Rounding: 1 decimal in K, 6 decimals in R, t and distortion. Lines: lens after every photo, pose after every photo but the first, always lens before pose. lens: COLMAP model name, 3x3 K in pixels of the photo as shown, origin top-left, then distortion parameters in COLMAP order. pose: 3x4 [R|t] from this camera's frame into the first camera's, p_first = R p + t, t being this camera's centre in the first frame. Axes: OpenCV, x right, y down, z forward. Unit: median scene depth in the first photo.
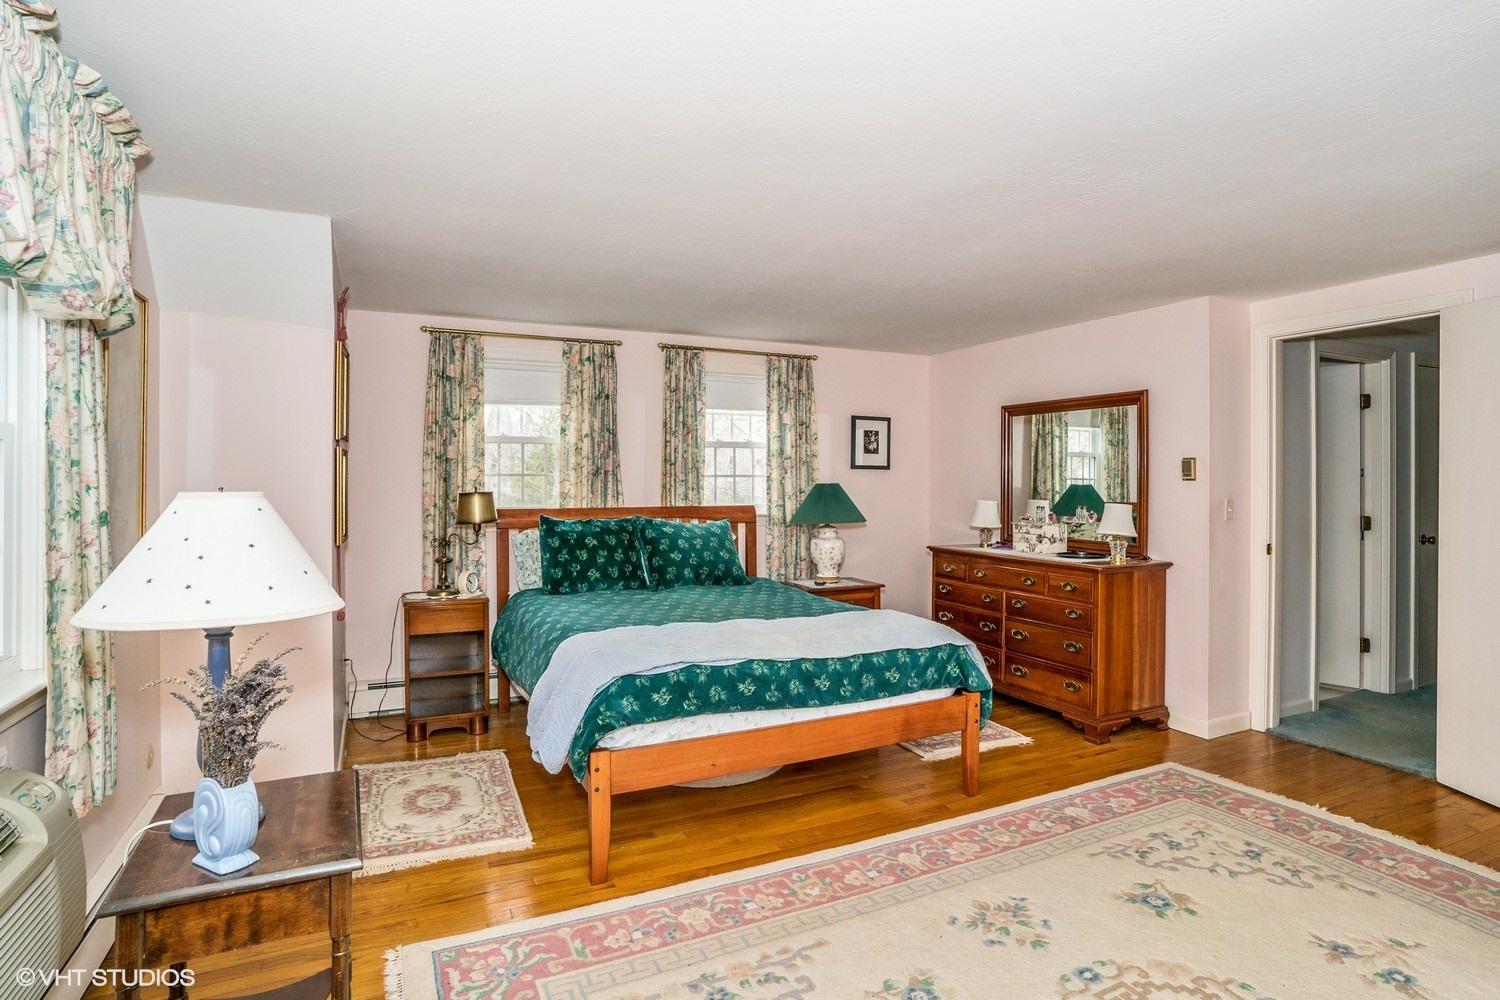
lens RADIAL K [[804.8, 0, 730.0], [0, 804.8, 490.0], [0, 0, 1]] dist [-0.074784, 0.039855]
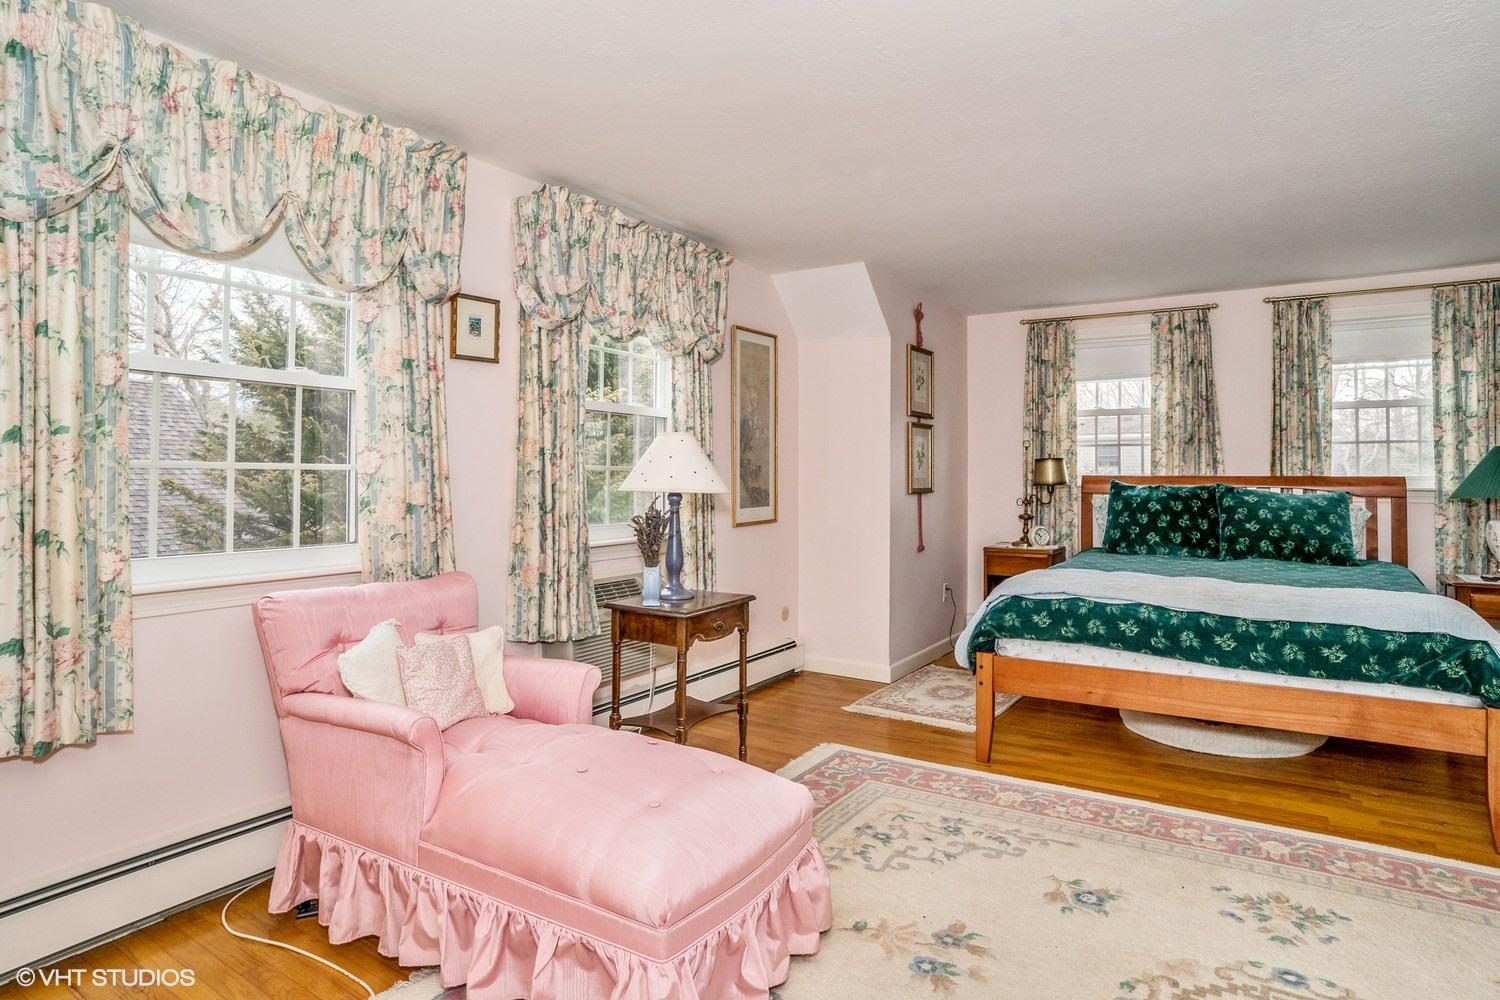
lens RADIAL K [[804.8, 0, 730.0], [0, 804.8, 490.0], [0, 0, 1]] dist [-0.074784, 0.039855]
pose [[0.518762, 0.017781, -0.854734, 0.400062], [-0.017511, 0.999795, 0.010170, 0.042131], [0.854739, 0.009691, 0.518967, 0.014144]]
